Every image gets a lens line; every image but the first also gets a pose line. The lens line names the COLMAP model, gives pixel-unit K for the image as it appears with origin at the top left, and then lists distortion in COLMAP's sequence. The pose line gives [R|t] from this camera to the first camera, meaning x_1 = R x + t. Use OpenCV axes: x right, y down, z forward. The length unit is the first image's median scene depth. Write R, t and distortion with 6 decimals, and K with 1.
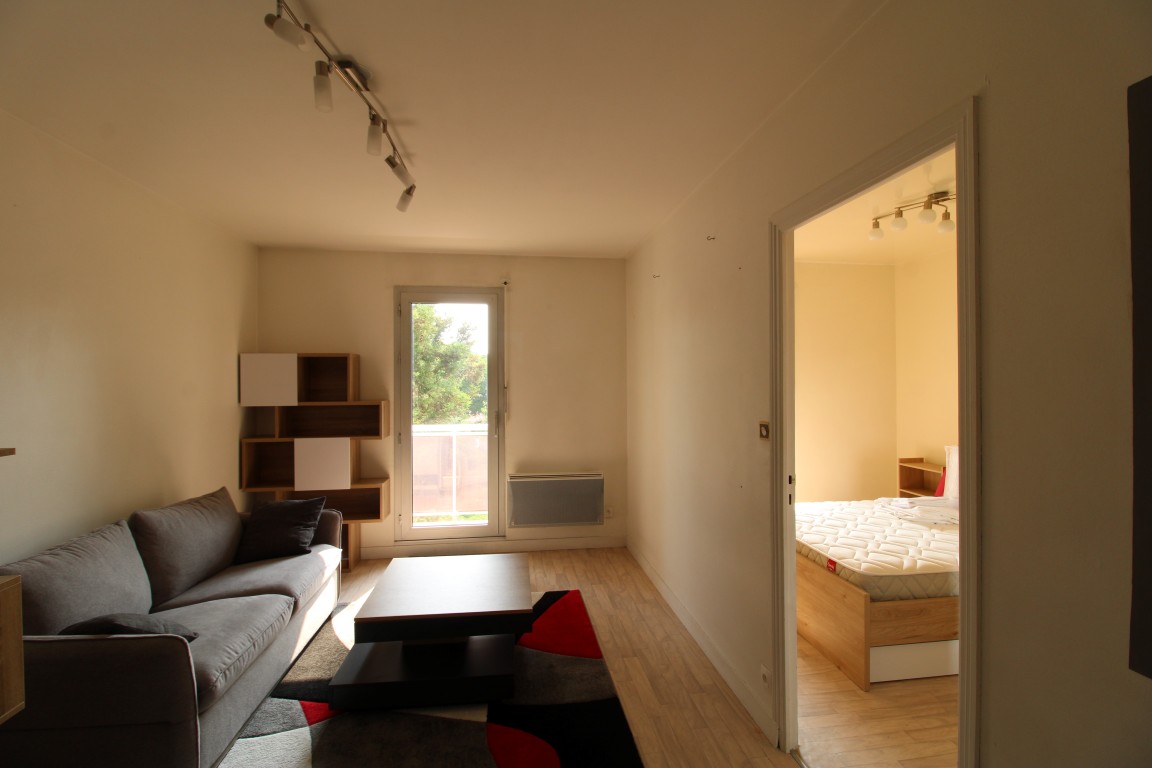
lens RADIAL K [[537.6, 0, 576.0], [0, 537.6, 384.0], [0, 0, 1]] dist [0.000000, -0.016318]
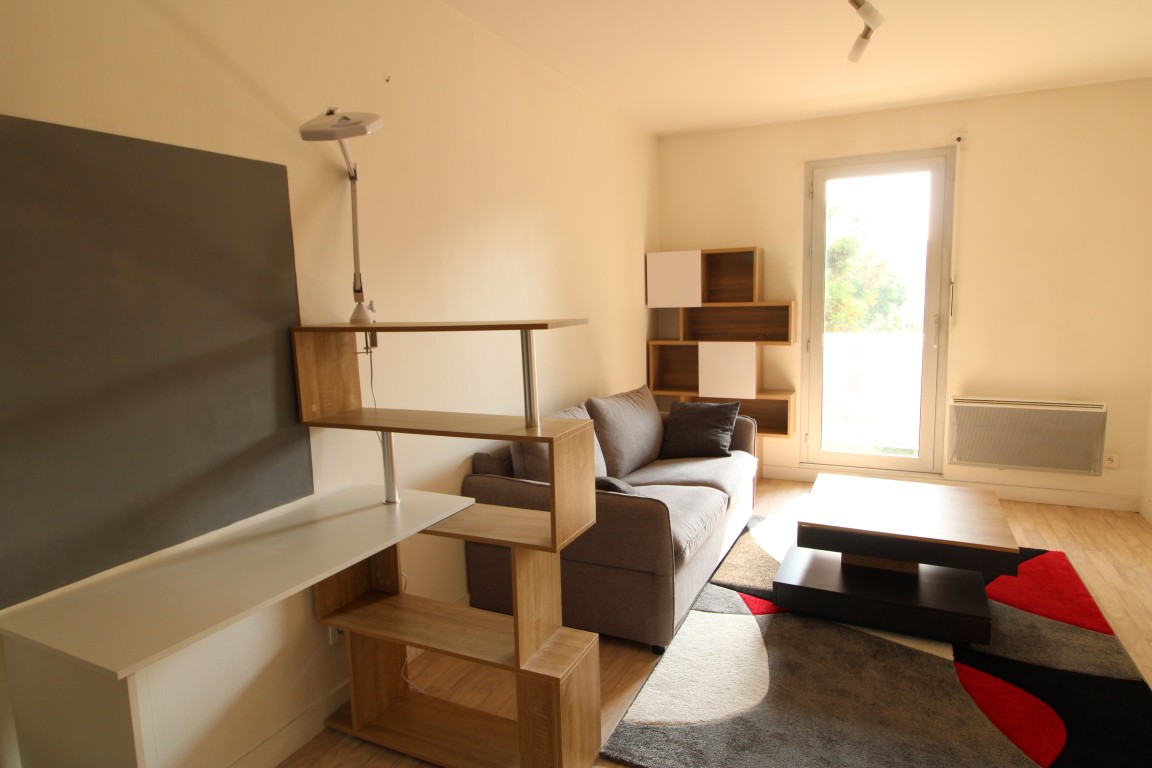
lens RADIAL K [[666.2, 0, 579.4], [0, 666.2, 380.6], [0, 0, 1]] dist [0.008123, -0.012792]
pose [[0.836670, 0.053750, -0.545064, -0.059126], [0.017424, 0.992057, 0.124575, 0.019790], [0.547431, -0.113726, 0.829087, -0.092019]]
